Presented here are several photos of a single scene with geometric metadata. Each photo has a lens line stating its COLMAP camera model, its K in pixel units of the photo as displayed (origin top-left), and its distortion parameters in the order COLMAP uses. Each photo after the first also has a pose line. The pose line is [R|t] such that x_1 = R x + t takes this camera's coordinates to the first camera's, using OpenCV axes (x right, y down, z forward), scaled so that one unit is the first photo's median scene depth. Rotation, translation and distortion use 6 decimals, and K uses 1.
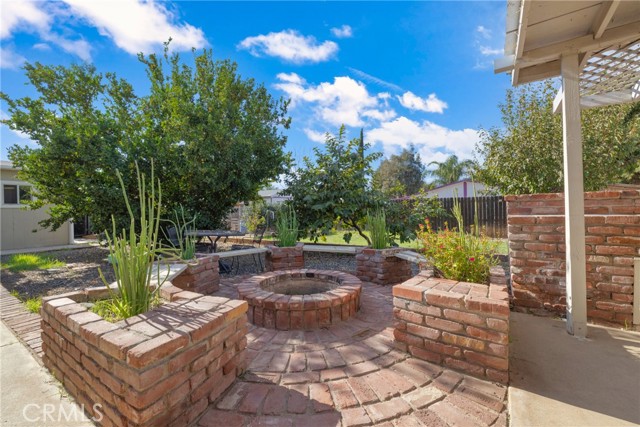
lens RADIAL K [[272.5, 0, 313.2], [0, 272.5, 212.8], [0, 0, 1]] dist [0.001784, 0.000134]
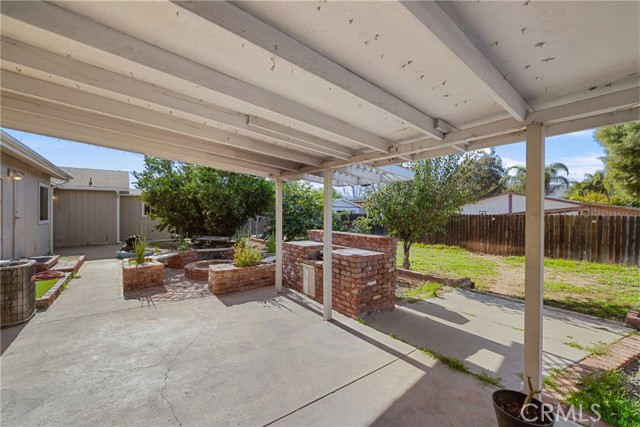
lens RADIAL K [[277.0, 0, 320.0], [0, 277.0, 213.5], [0, 0, 1]] dist [0.001776, -0.000085]
pose [[0.937345, 0.027667, -0.347301, 1.812569], [-0.026526, 0.999616, 0.008039, -0.247367], [0.347390, 0.001678, 0.937719, -1.014294]]
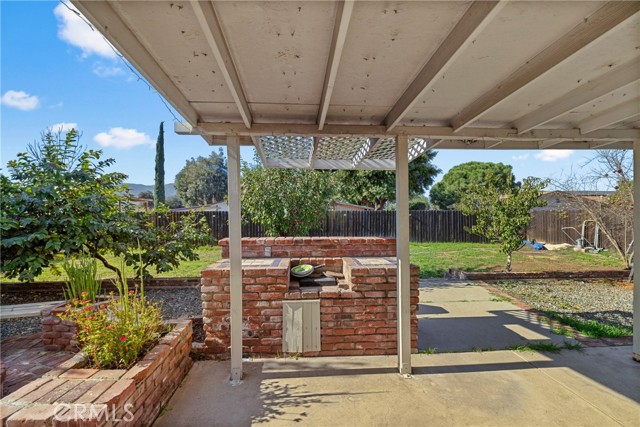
lens RADIAL K [[277.0, 0, 320.0], [0, 277.0, 213.5], [0, 0, 1]] dist [0.001776, -0.000085]
pose [[0.791199, 0.009095, 0.611491, 0.436294], [-0.009007, 0.999954, -0.003220, -0.207769], [-0.611493, -0.002960, 0.791244, -0.118374]]
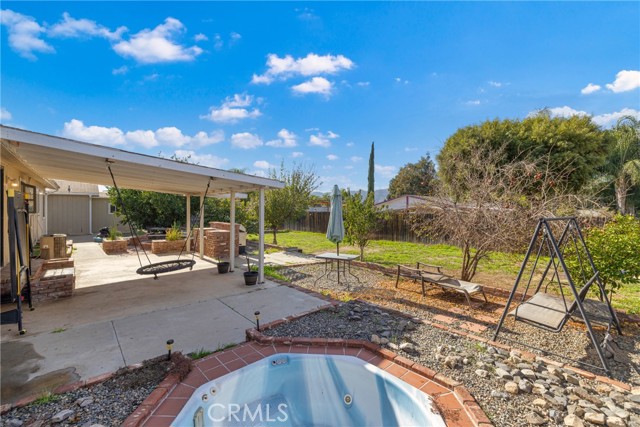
lens RADIAL K [[291.5, 0, 320.0], [0, 291.5, 213.5], [0, 0, 1]] dist [-0.000341, -0.000174]
pose [[0.960135, 0.029795, -0.277944, 3.865908], [-0.025709, 0.999501, 0.018333, -0.342115], [0.278351, -0.010456, 0.960422, -2.756835]]
